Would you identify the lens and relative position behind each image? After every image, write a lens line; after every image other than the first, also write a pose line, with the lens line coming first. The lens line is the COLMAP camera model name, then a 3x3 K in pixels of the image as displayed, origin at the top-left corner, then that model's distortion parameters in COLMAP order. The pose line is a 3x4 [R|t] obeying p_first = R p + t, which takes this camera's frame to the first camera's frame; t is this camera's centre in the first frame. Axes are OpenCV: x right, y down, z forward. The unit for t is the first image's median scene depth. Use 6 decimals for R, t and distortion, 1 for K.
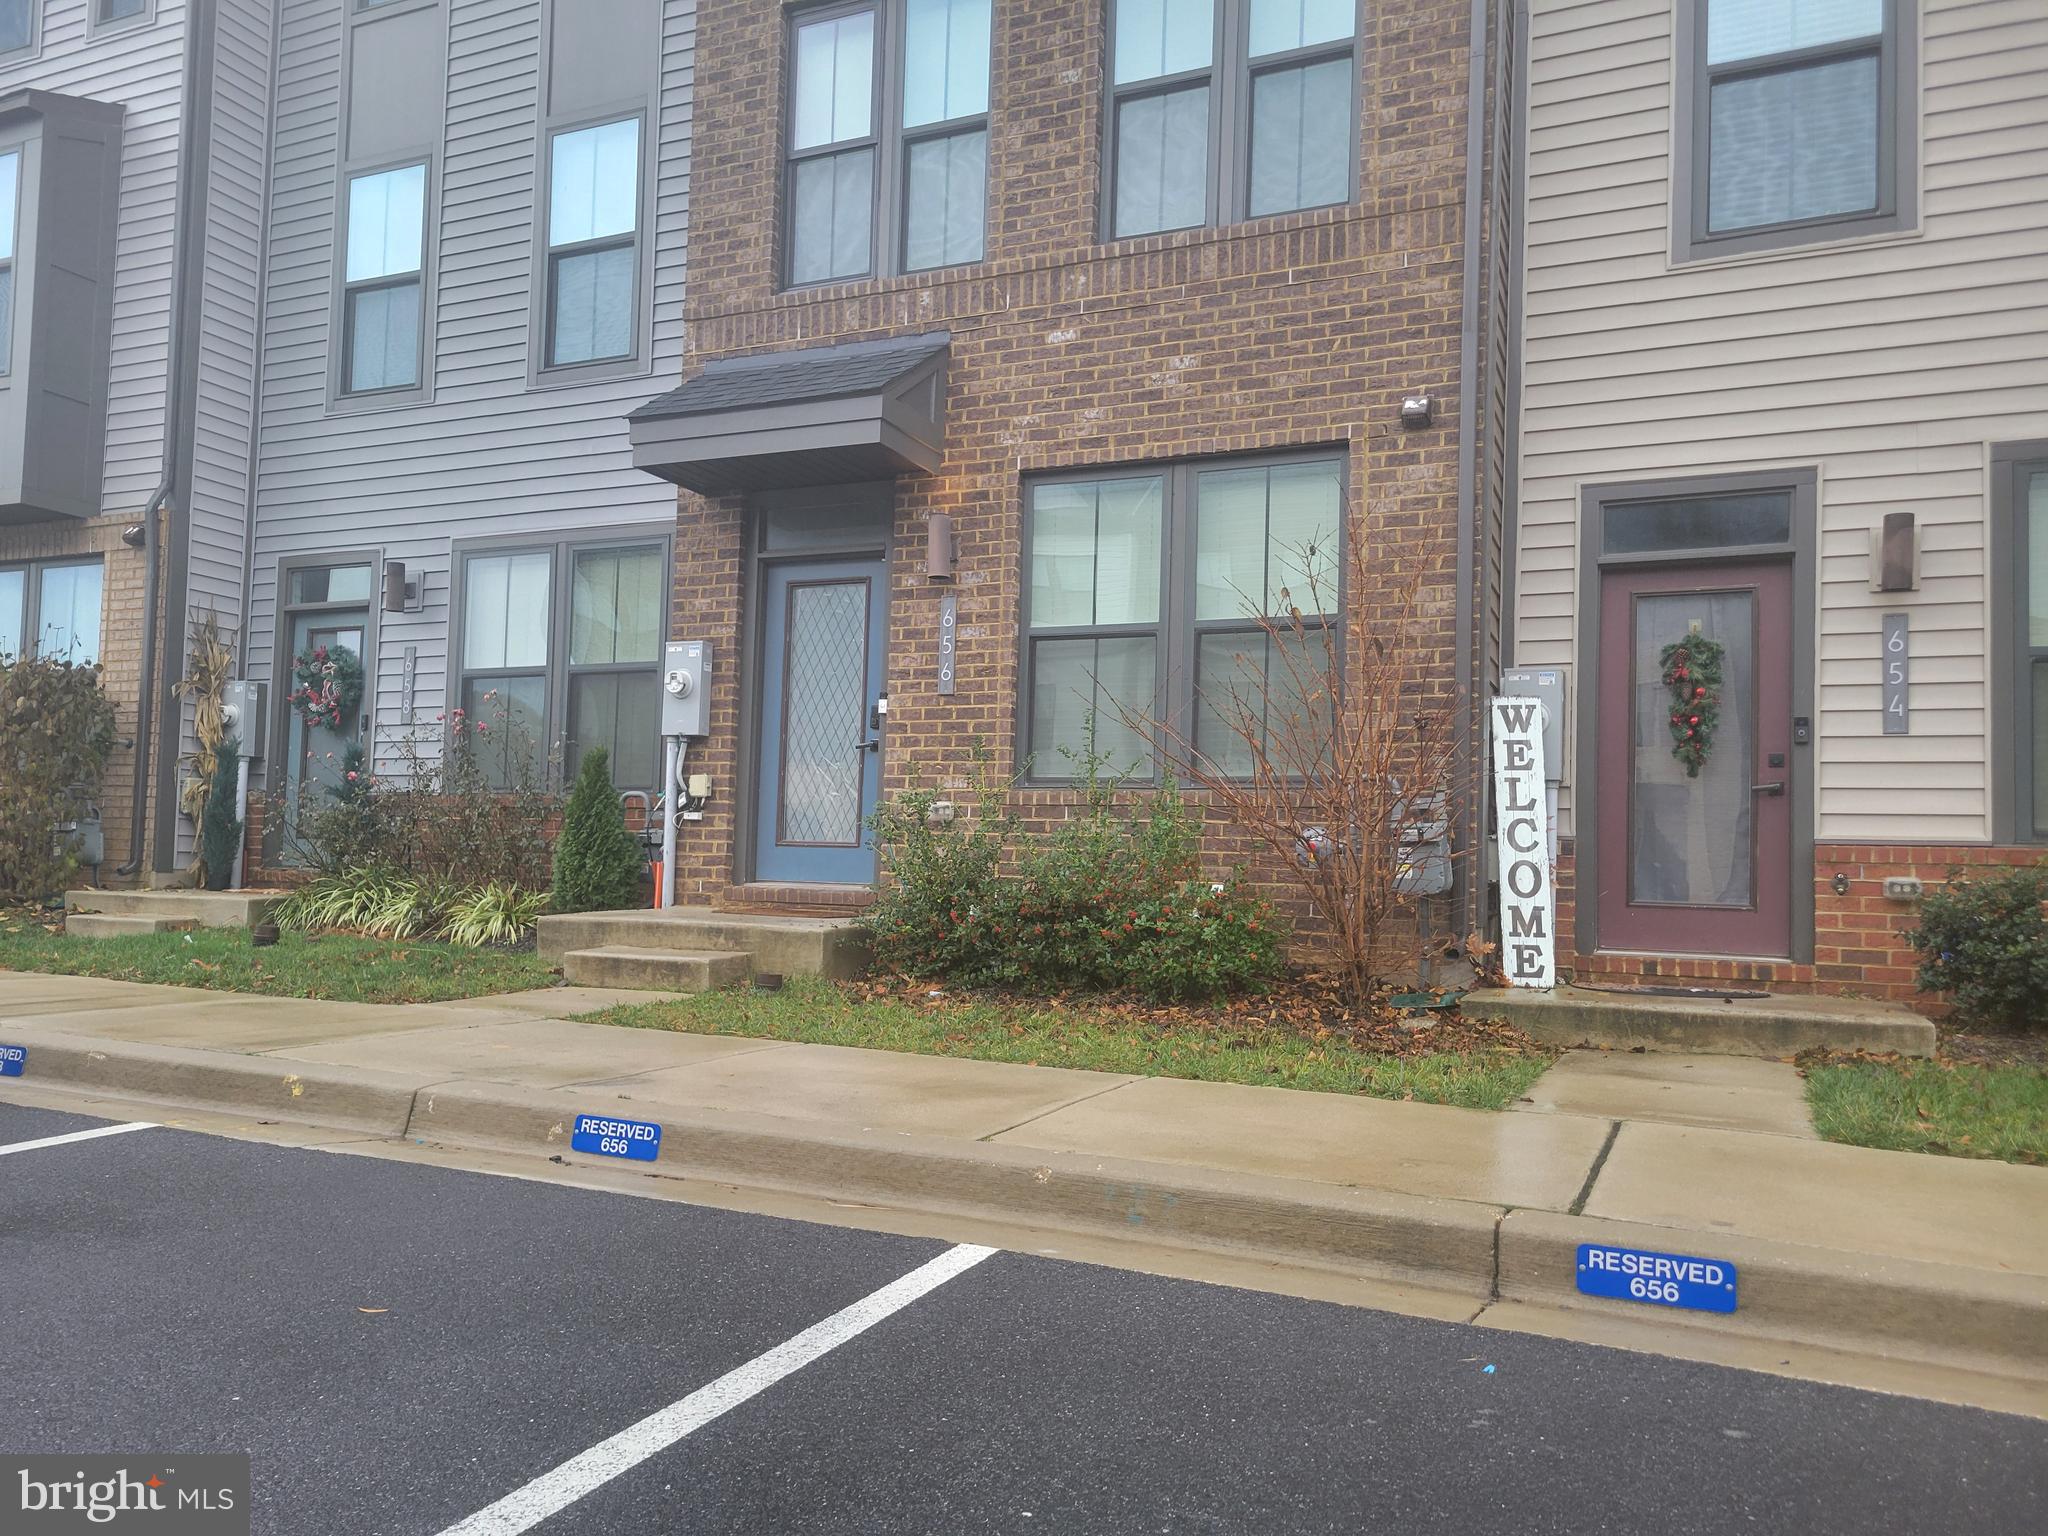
lens RADIAL K [[1547.0, 0, 1028.9], [0, 1547.0, 772.9], [0, 0, 1]] dist [0.068491, -0.046958]
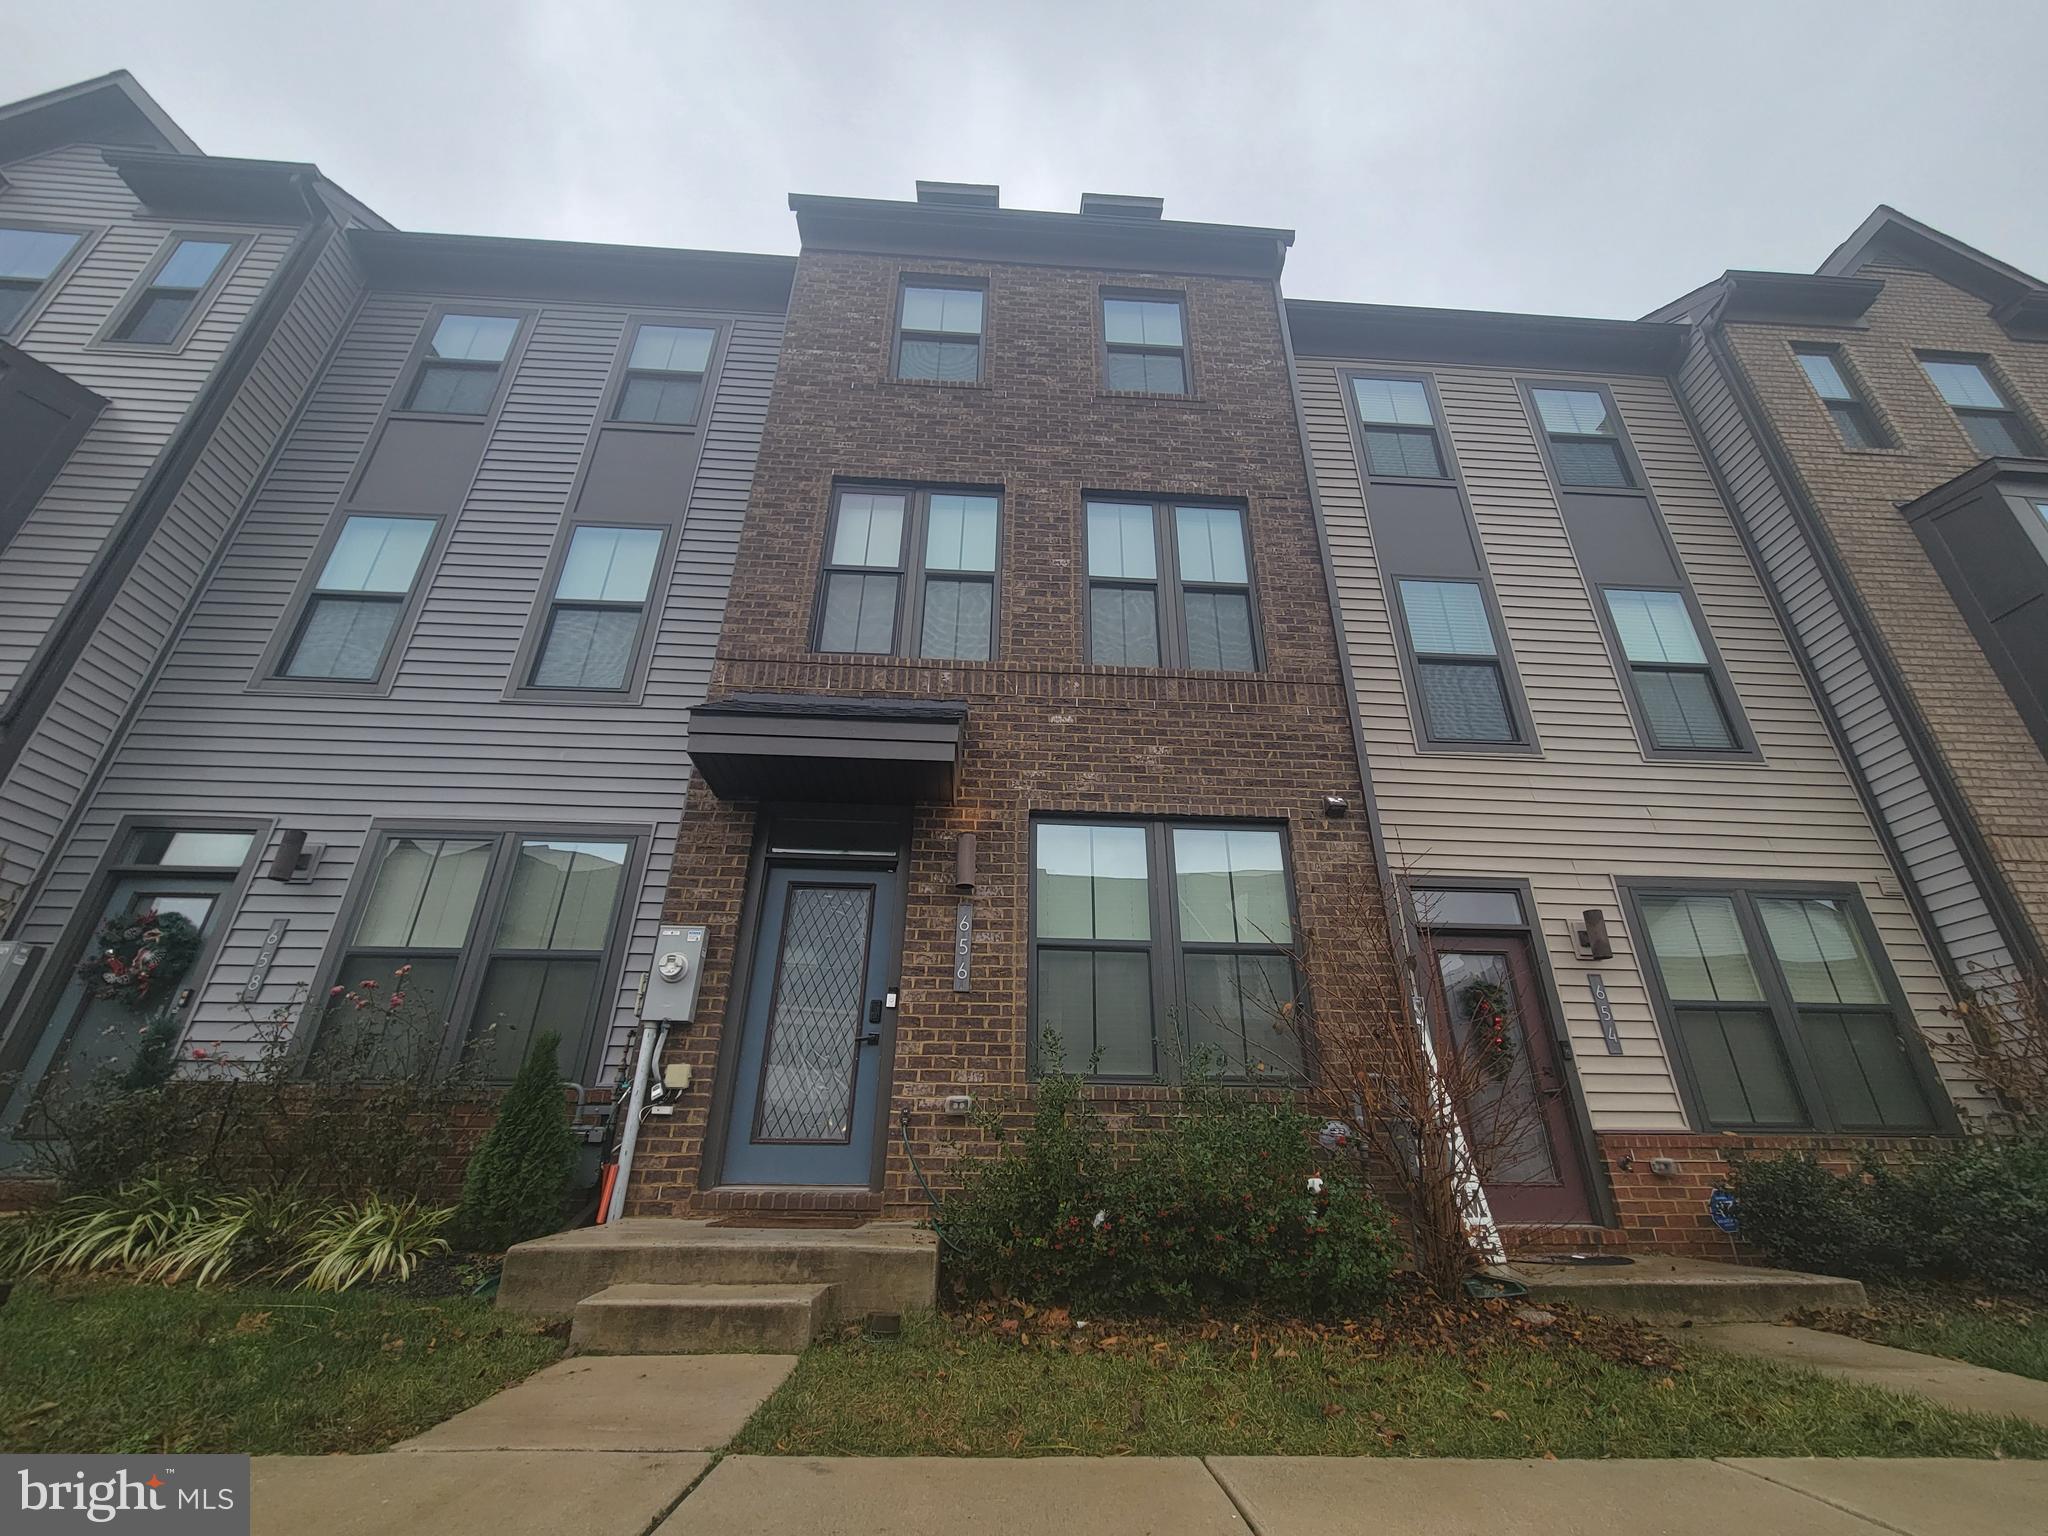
lens RADIAL K [[821.9, 0, 1027.2], [0, 821.9, 770.4], [0, 0, 1]] dist [0.001140, -0.000174]
pose [[0.882252, 0.185513, 0.432685, -0.289696], [-0.013534, 0.928701, -0.370582, 0.019134], [-0.470583, 0.321091, 0.821859, 0.435861]]
